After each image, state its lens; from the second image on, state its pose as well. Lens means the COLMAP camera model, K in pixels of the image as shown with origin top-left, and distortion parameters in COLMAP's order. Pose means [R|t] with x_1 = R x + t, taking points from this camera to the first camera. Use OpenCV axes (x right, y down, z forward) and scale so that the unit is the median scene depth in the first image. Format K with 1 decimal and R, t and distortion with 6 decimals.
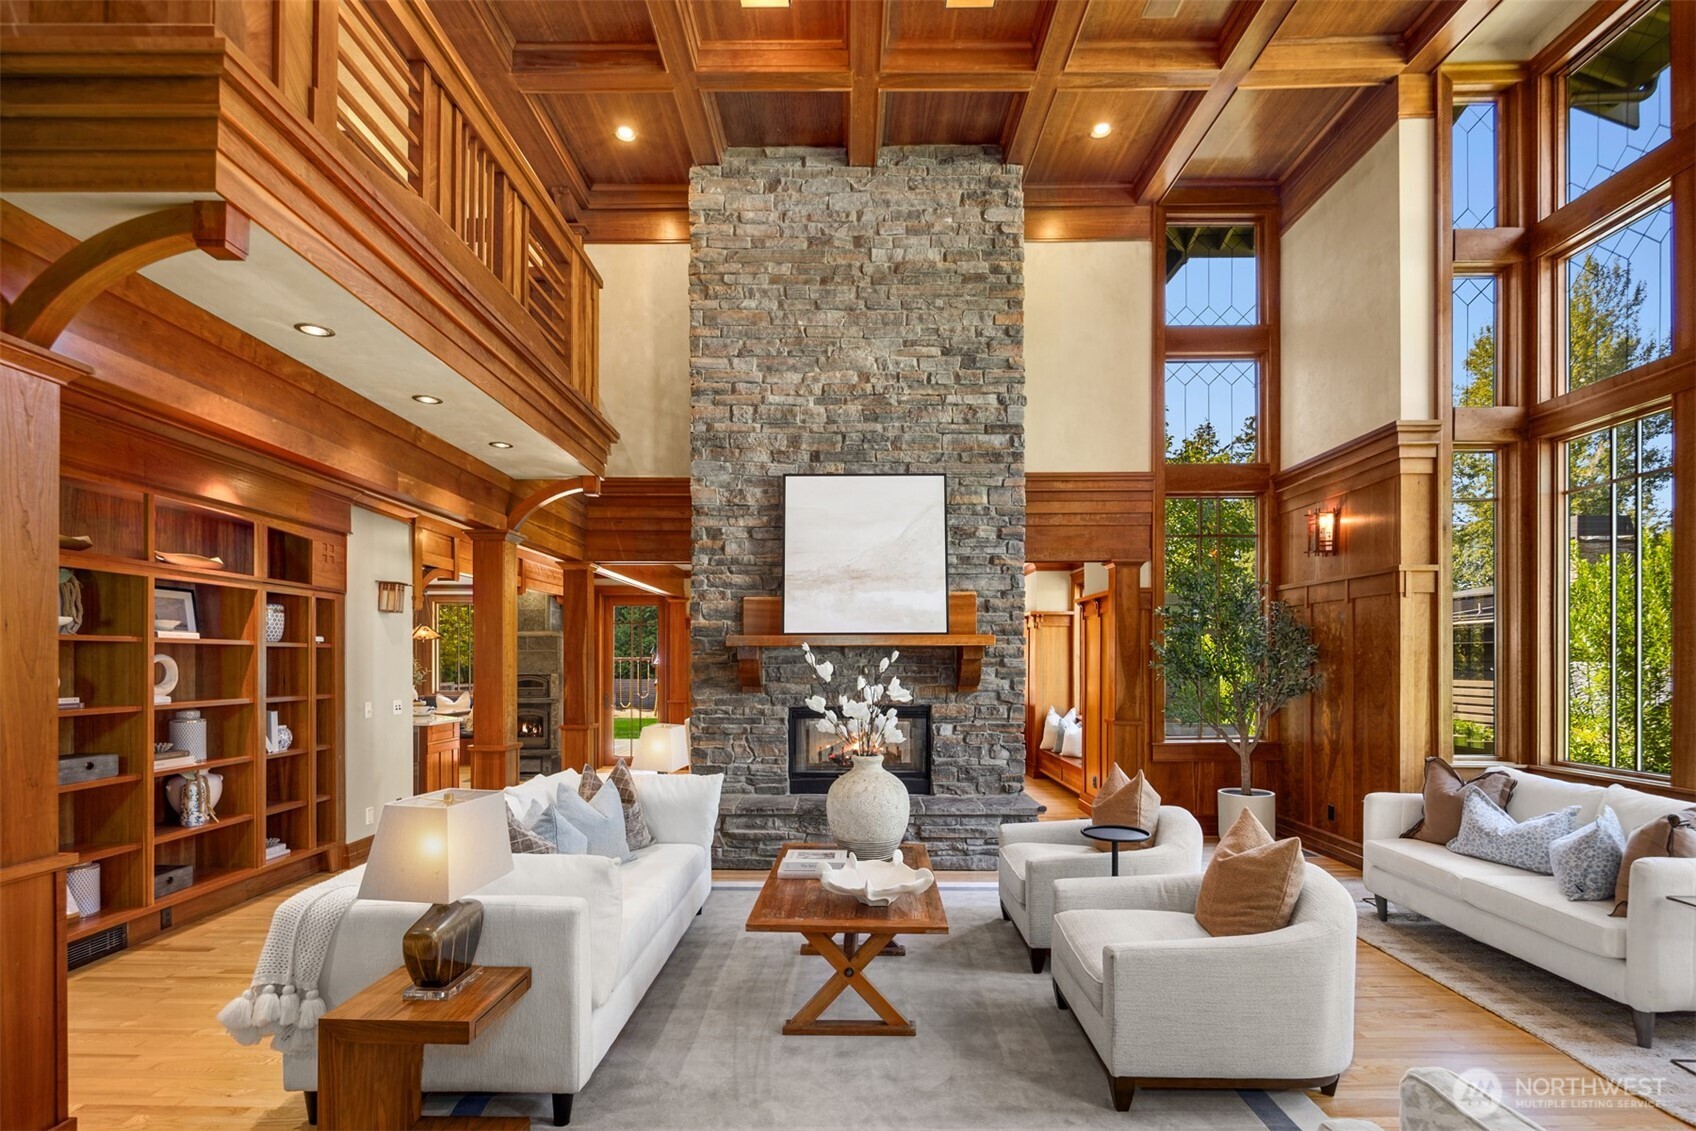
lens RADIAL K [[825.6, 0, 837.2], [0, 825.6, 669.1], [0, 0, 1]] dist [0.006161, -0.003071]
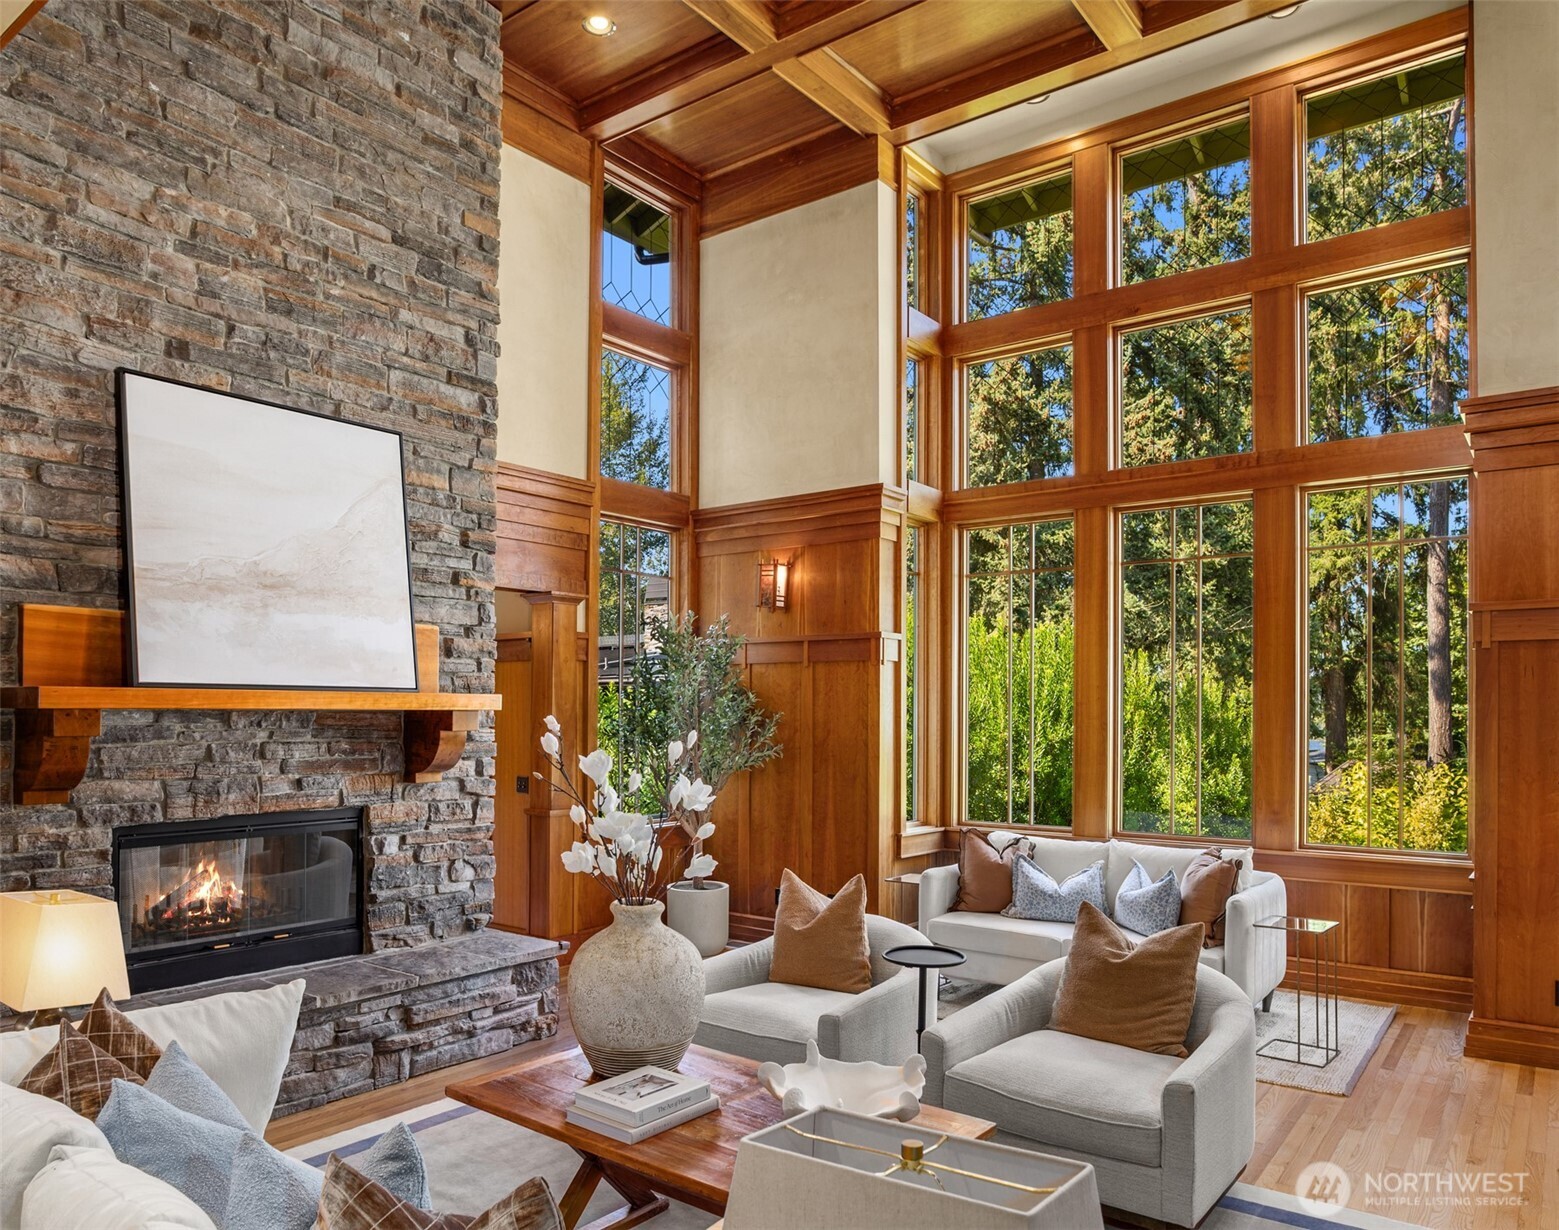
lens RADIAL K [[1084.8, 0, 780.2], [0, 1084.8, 710.1], [0, 0, 1]] dist [-0.049742, 0.028038]
pose [[0.593585, 0.005754, 0.804751, -0.346934], [0.003054, 0.999951, -0.009402, -0.018674], [-0.804765, 0.008039, 0.593538, 0.287601]]
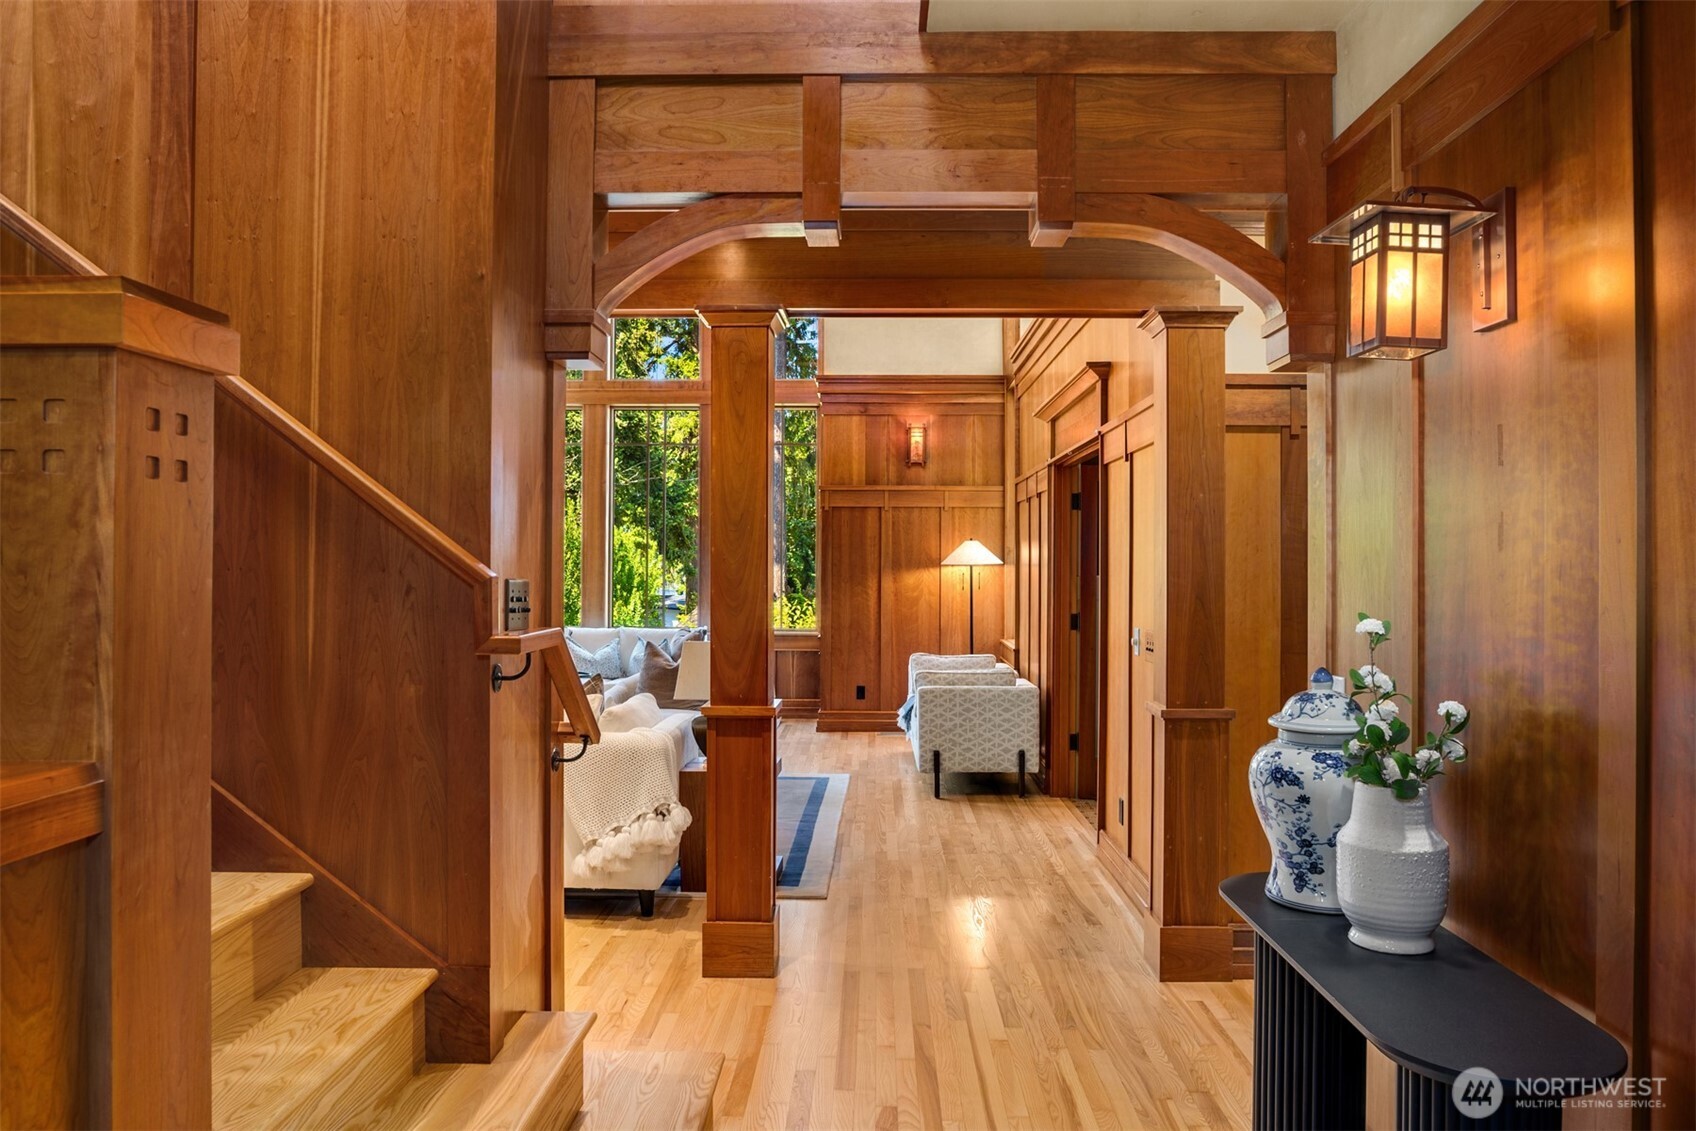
lens RADIAL K [[1196.0, 0, 851.0], [0, 1196.0, 559.9], [0, 0, 1]] dist [-0.050239, 0.011638]
pose [[0.014737, 0.005103, 0.999878, -1.046224], [0.005845, 0.999969, -0.005190, 0.008134], [-0.999874, 0.005921, 0.014707, 0.277979]]
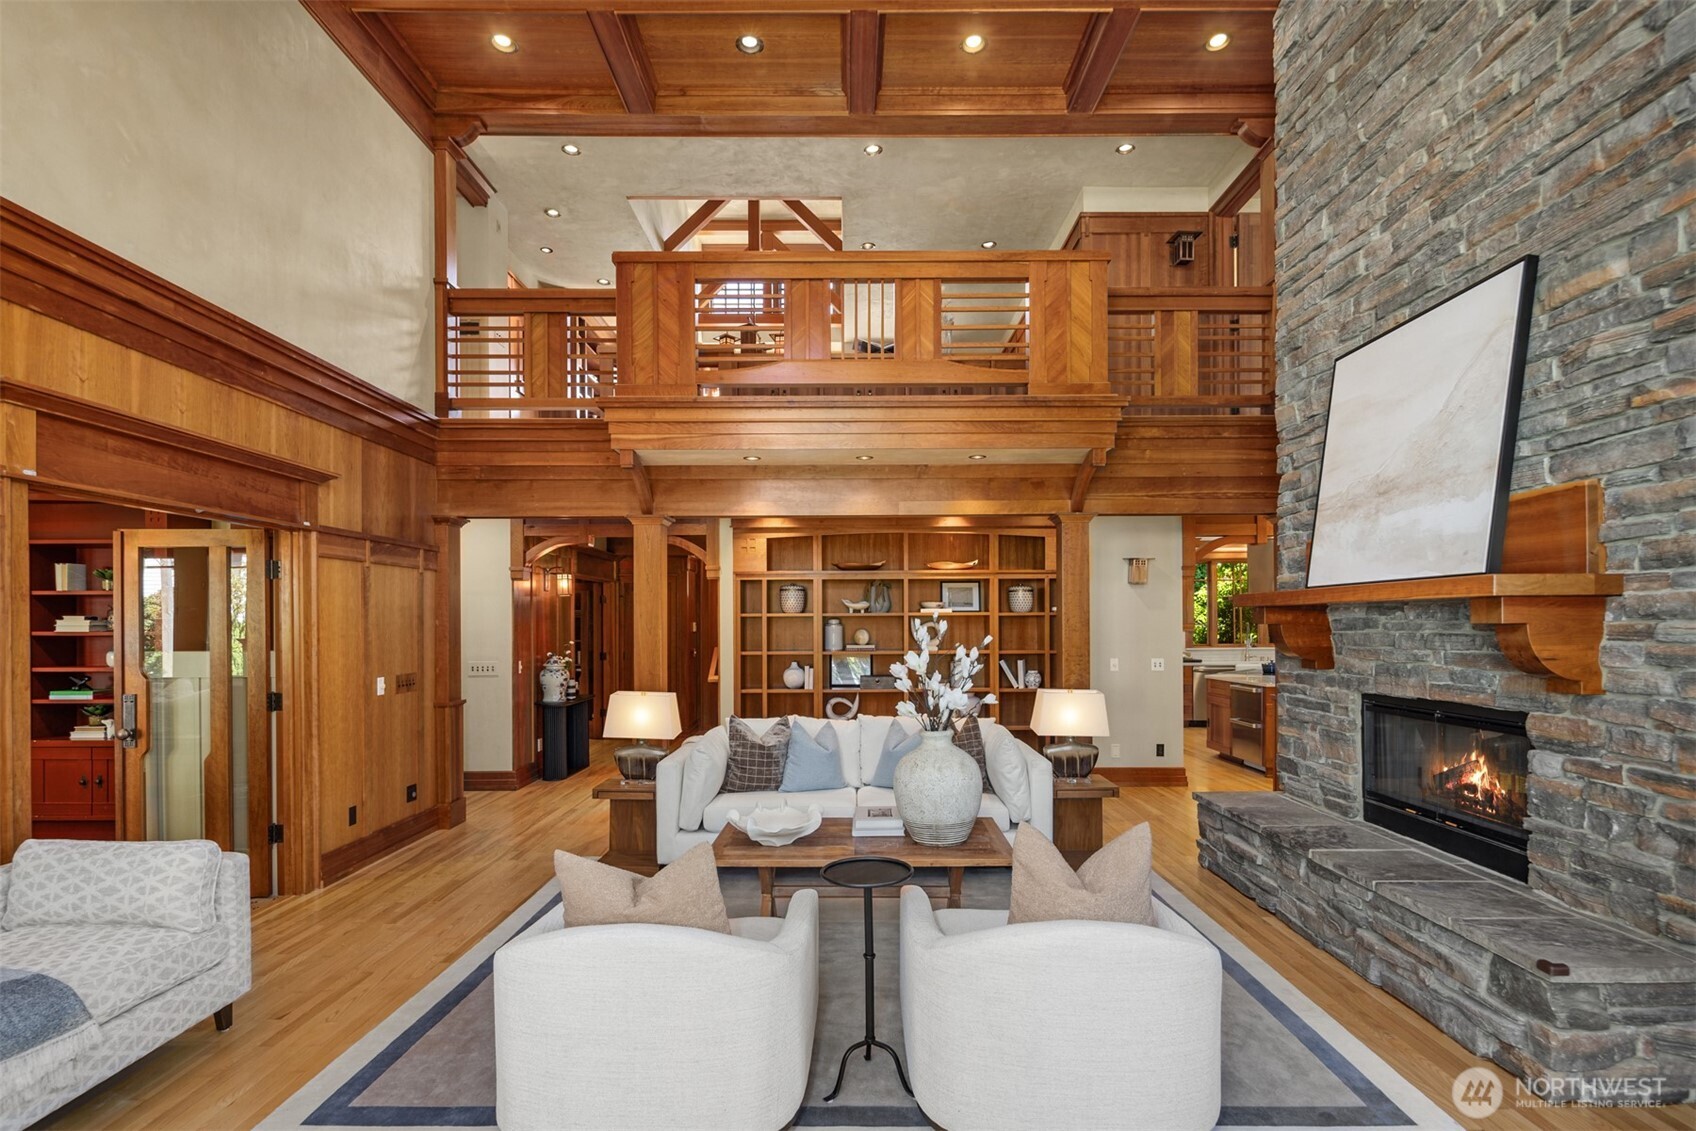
lens RADIAL K [[825.6, 0, 832.2], [0, 825.6, 631.6], [0, 0, 1]] dist [0.006161, -0.003071]
pose [[0.004244, 0.006847, -0.999968, 0.631416], [-0.011565, 0.999910, 0.006797, -0.005082], [0.999924, 0.011536, 0.004323, 0.570468]]
